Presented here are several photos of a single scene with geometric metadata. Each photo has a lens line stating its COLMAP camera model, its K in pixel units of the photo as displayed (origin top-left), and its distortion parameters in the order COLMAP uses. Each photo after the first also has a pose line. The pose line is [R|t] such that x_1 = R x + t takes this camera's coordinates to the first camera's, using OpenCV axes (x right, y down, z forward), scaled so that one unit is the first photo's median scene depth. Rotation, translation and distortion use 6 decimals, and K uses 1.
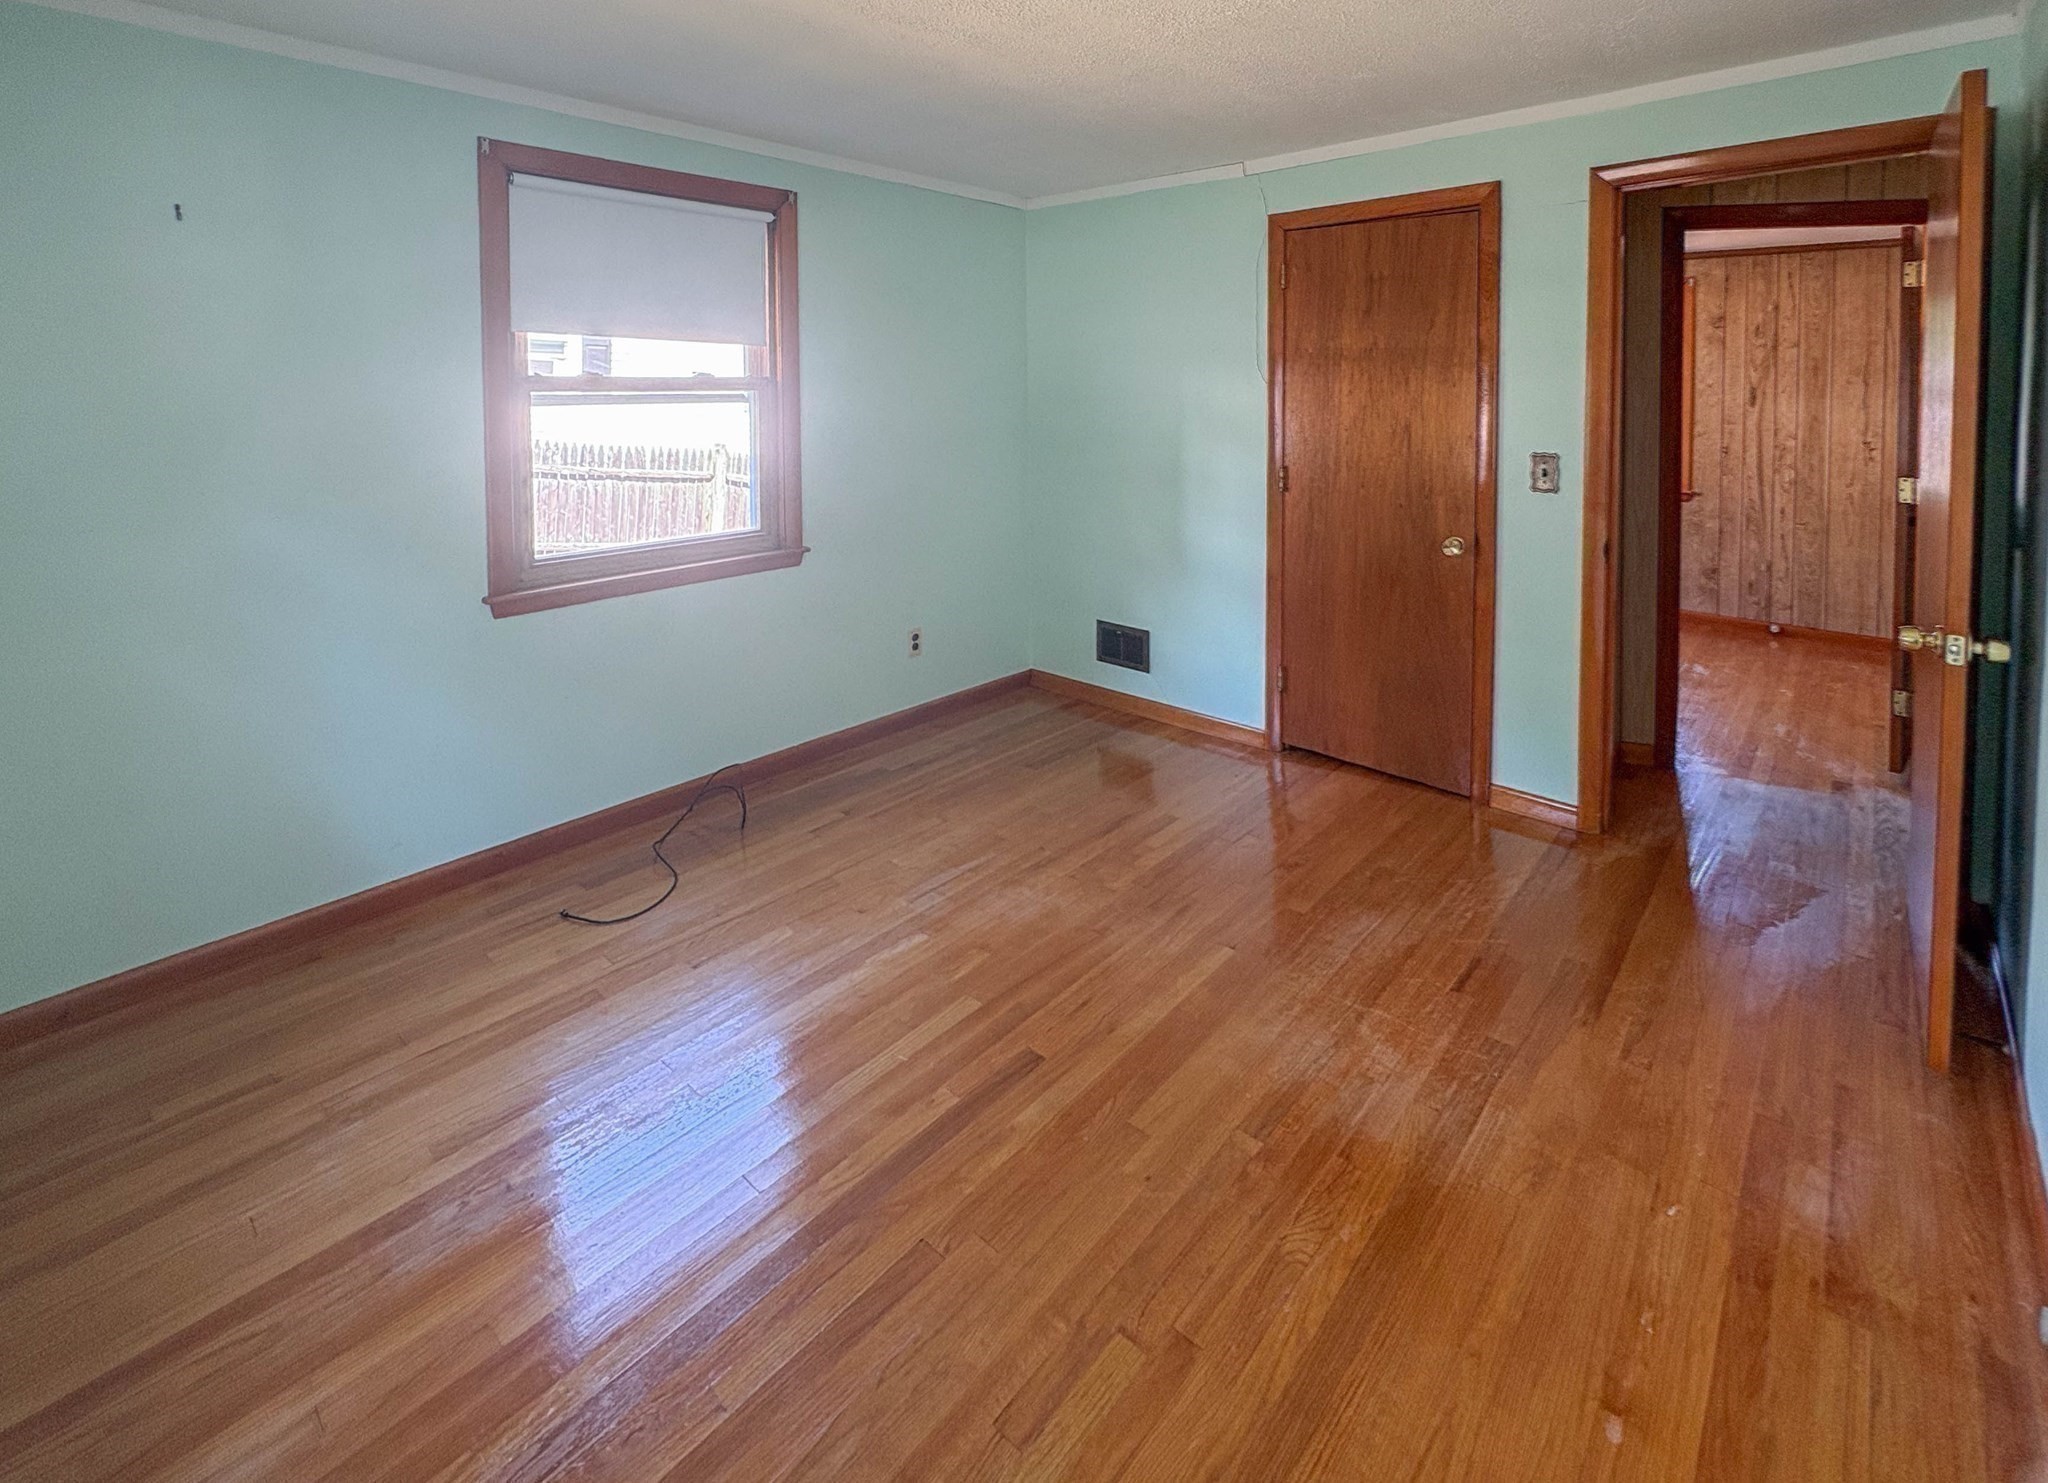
lens RADIAL K [[932.6, 0, 1019.3], [0, 932.6, 659.4], [0, 0, 1]] dist [-0.002154, -0.000310]
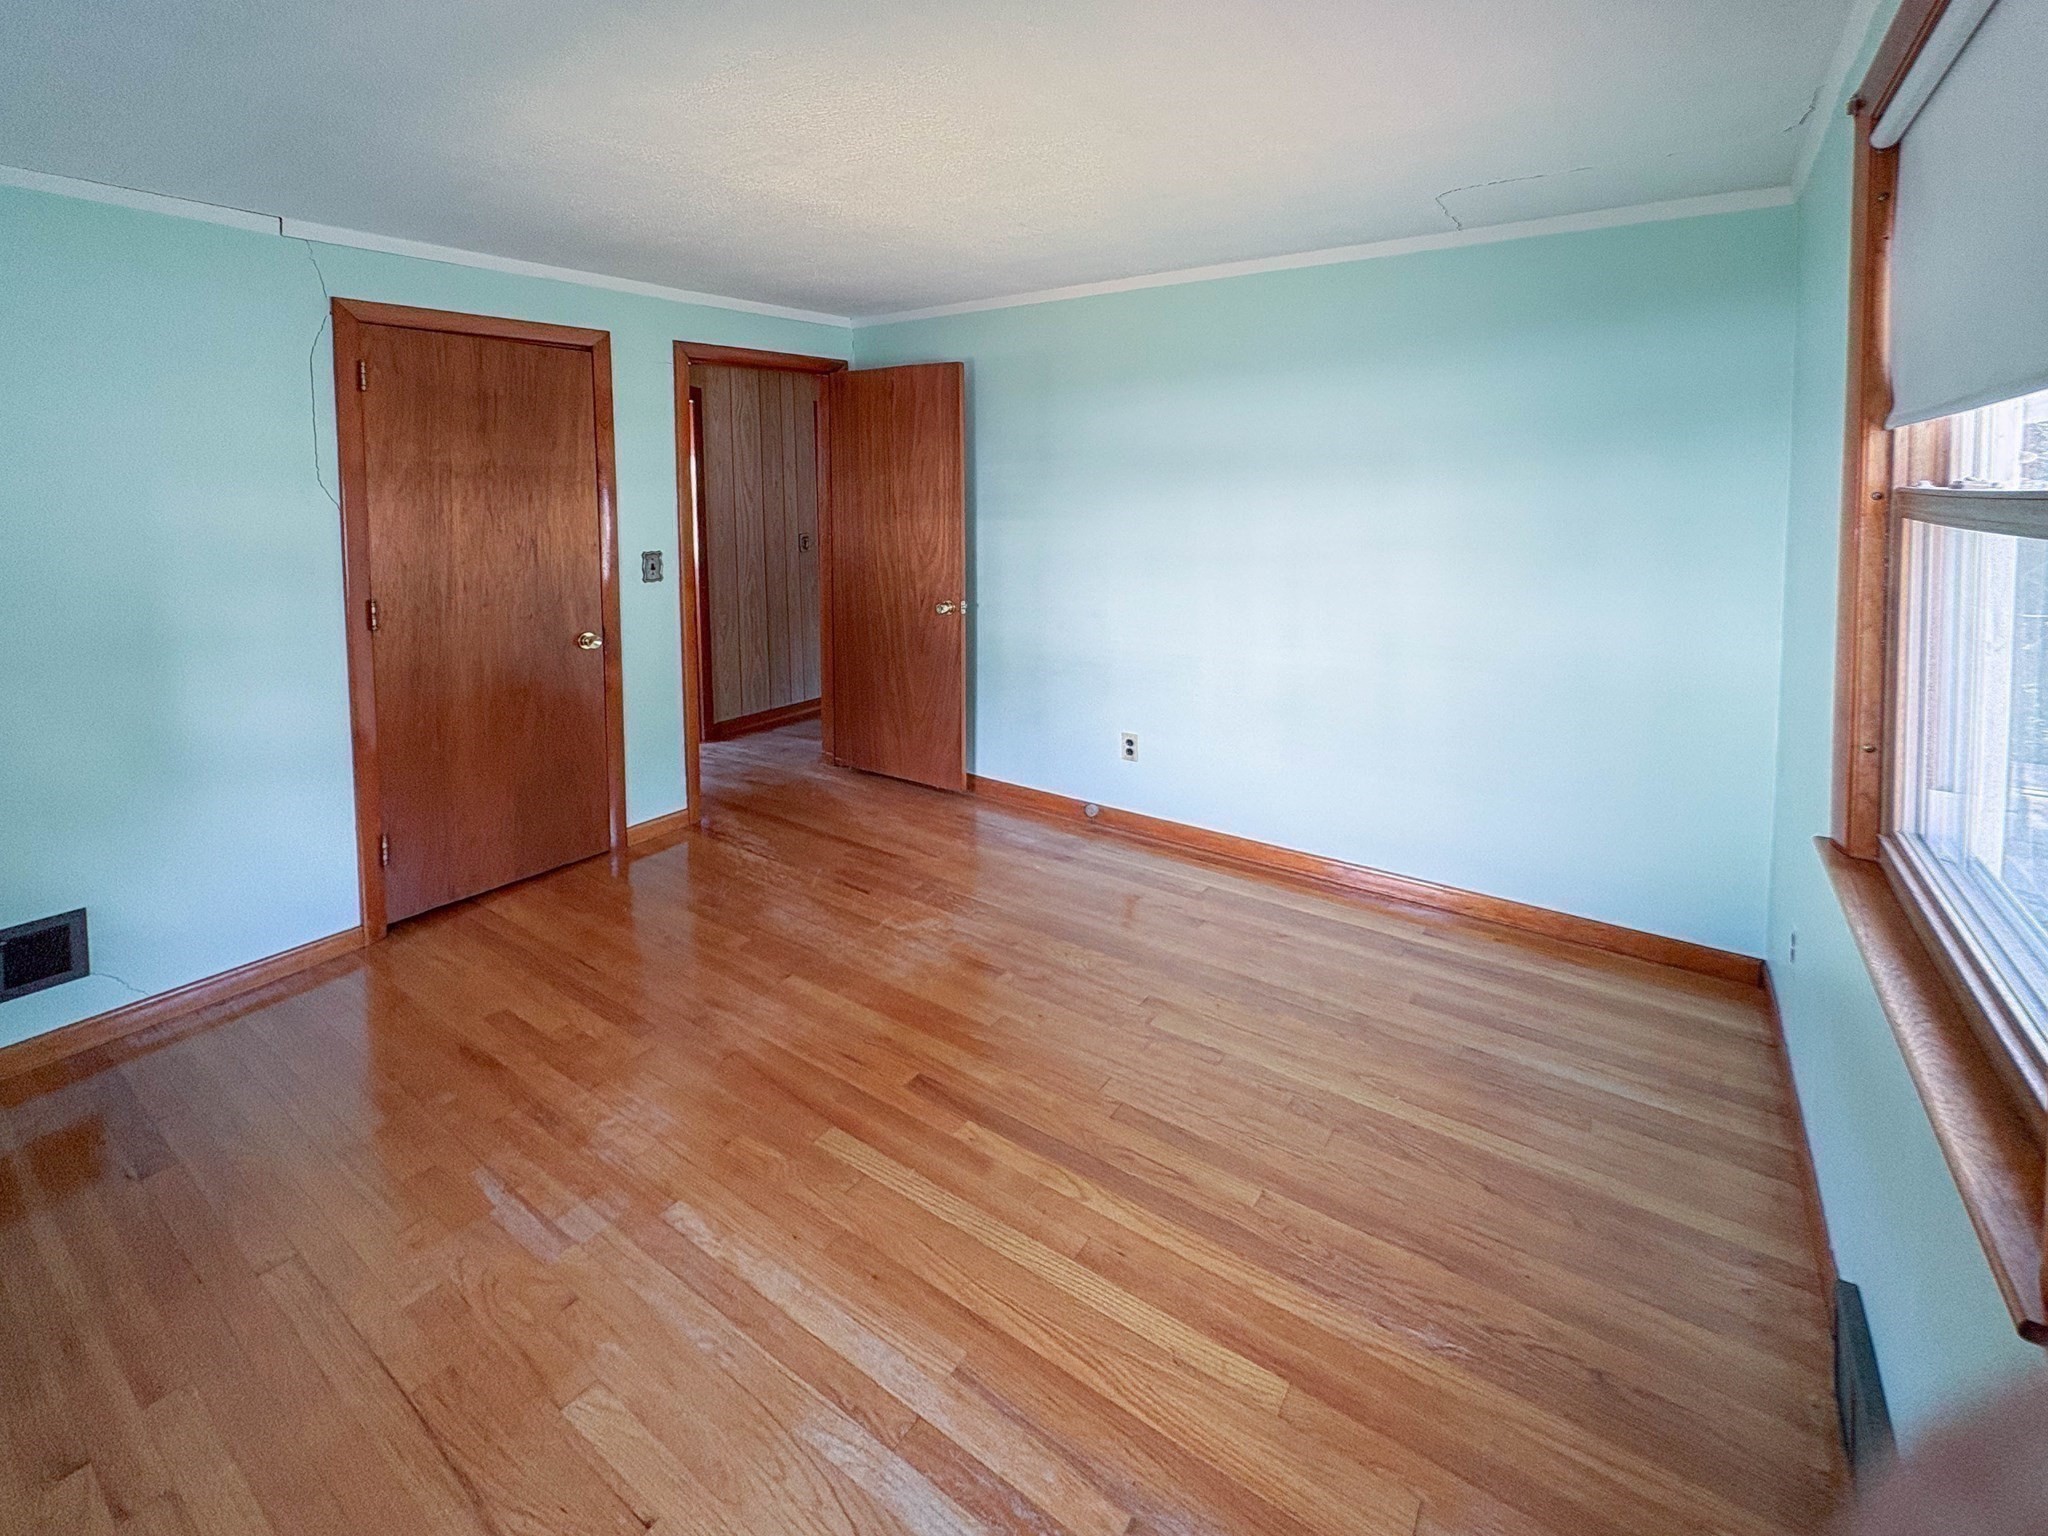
lens RADIAL K [[836.6, 0, 1024.0], [0, 836.6, 768.0], [0, 0, 1]] dist [-0.001025, -0.000146]
pose [[-0.116614, -0.316775, 0.941305, -0.675859], [0.291498, 0.895114, 0.337343, -0.187664], [-0.949437, 0.313727, -0.012044, 0.596636]]
